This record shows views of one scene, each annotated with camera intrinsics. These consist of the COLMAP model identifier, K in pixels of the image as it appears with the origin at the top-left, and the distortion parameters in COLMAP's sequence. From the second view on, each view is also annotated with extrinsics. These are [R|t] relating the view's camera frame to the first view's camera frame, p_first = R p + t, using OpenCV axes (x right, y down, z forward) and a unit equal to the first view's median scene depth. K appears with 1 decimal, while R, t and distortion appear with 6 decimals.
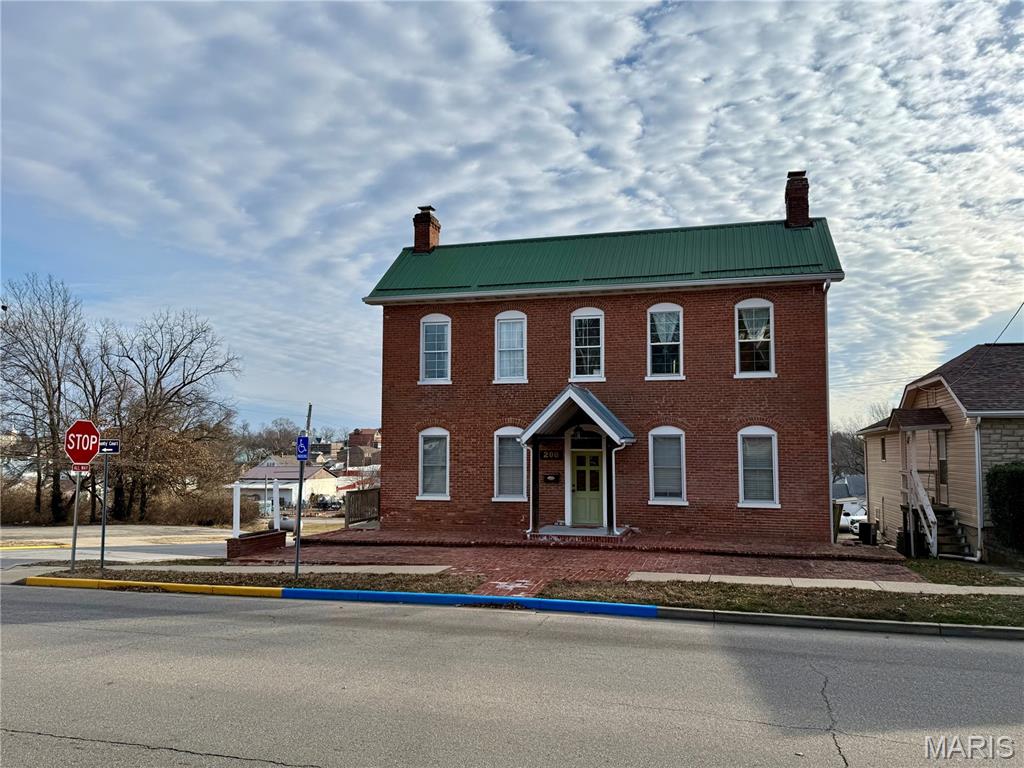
lens RADIAL K [[779.2, 0, 506.2], [0, 779.2, 384.0], [0, 0, 1]] dist [0.060971, -0.073665]
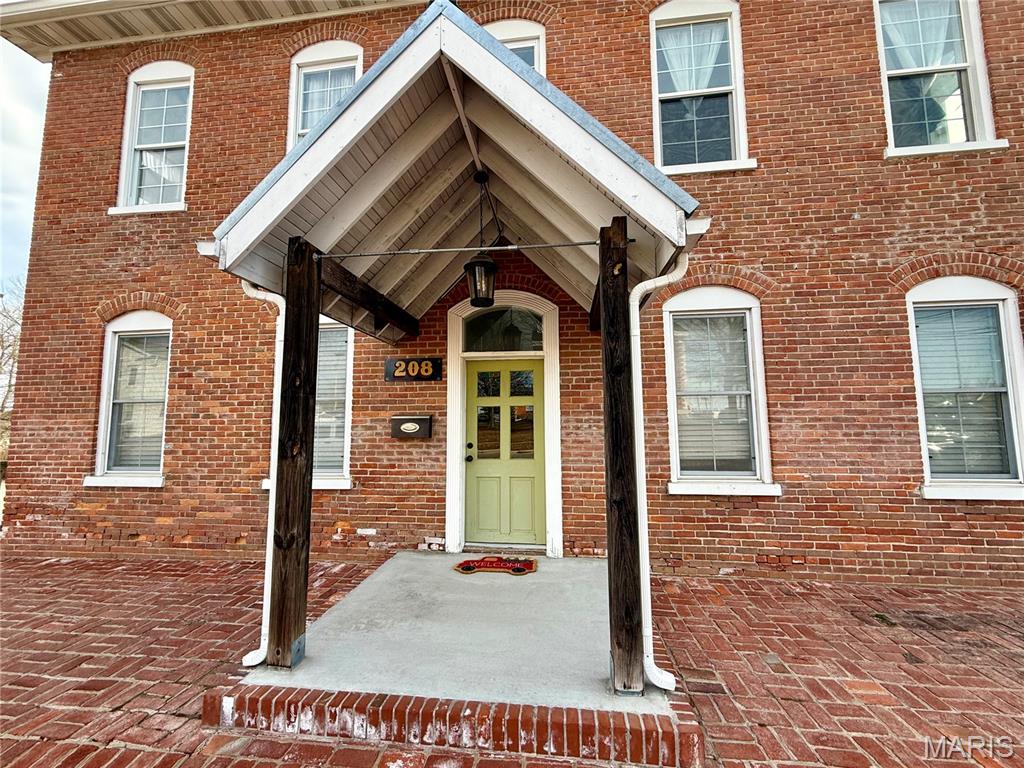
lens RADIAL K [[408.8, 0, 507.2], [0, 408.8, 383.9], [0, 0, 1]] dist [-0.000383, 0.000453]
pose [[0.989769, 0.003887, 0.142627, 0.073406], [-0.003310, 0.999985, -0.004280, 0.096789], [-0.142642, 0.003764, 0.989767, 0.767516]]
